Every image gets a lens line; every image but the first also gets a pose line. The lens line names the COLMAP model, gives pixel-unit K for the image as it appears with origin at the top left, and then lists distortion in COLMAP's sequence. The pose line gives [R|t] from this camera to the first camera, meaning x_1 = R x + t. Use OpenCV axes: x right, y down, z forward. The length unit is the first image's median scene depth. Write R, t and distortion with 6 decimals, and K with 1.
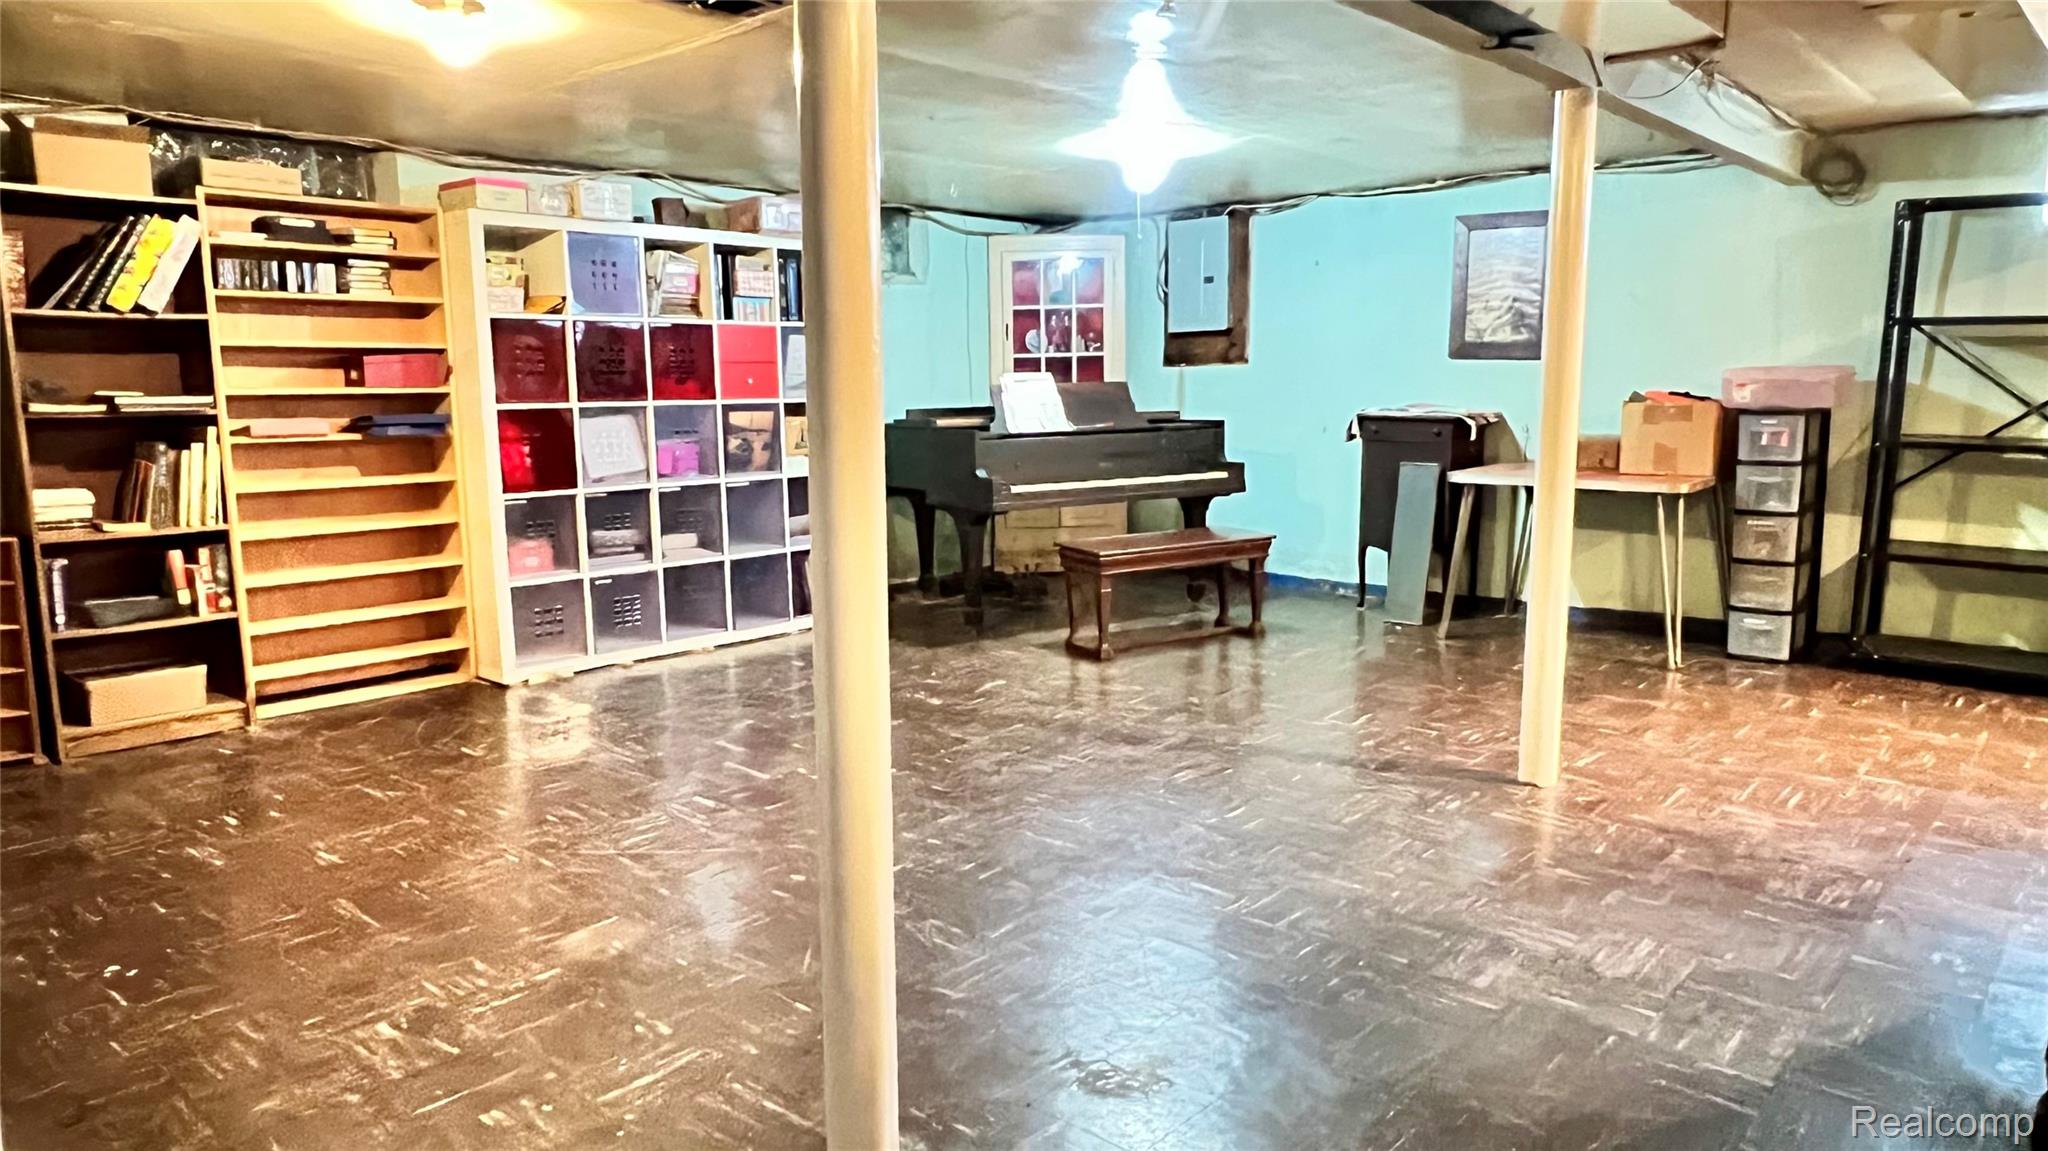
lens RADIAL K [[1330.7, 0, 1024.0], [0, 1330.7, 575.5], [0, 0, 1]] dist [0.003868, 0.000831]
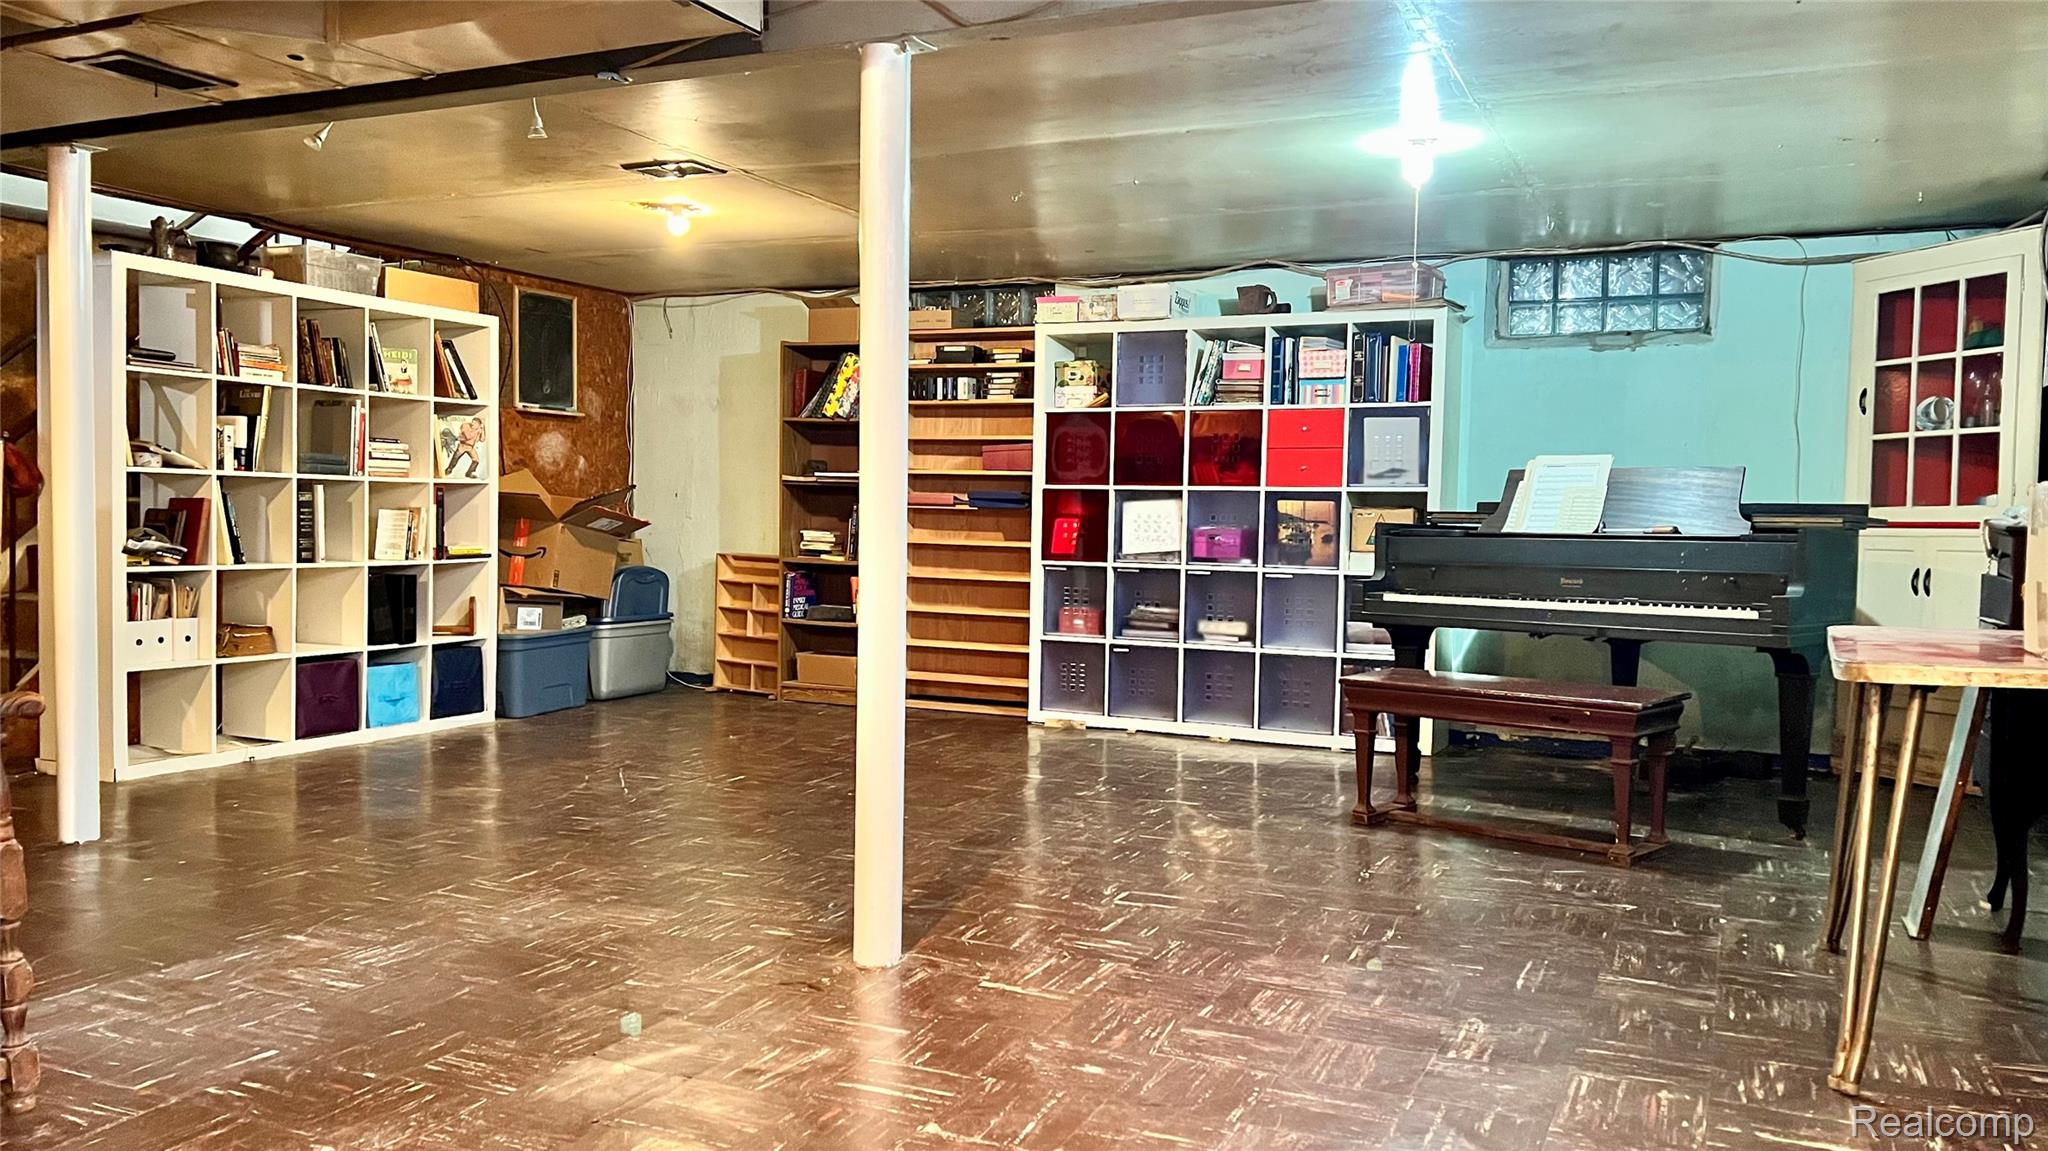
lens RADIAL K [[1547.9, 0, 1024.0], [0, 1547.9, 575.5], [0, 0, 1]] dist [0.099230, -0.129587]
pose [[0.278716, 0.055880, -0.958747, 0.866632], [-0.161095, 0.986881, 0.010689, -0.055928], [0.946766, 0.151470, 0.284061, 0.562069]]
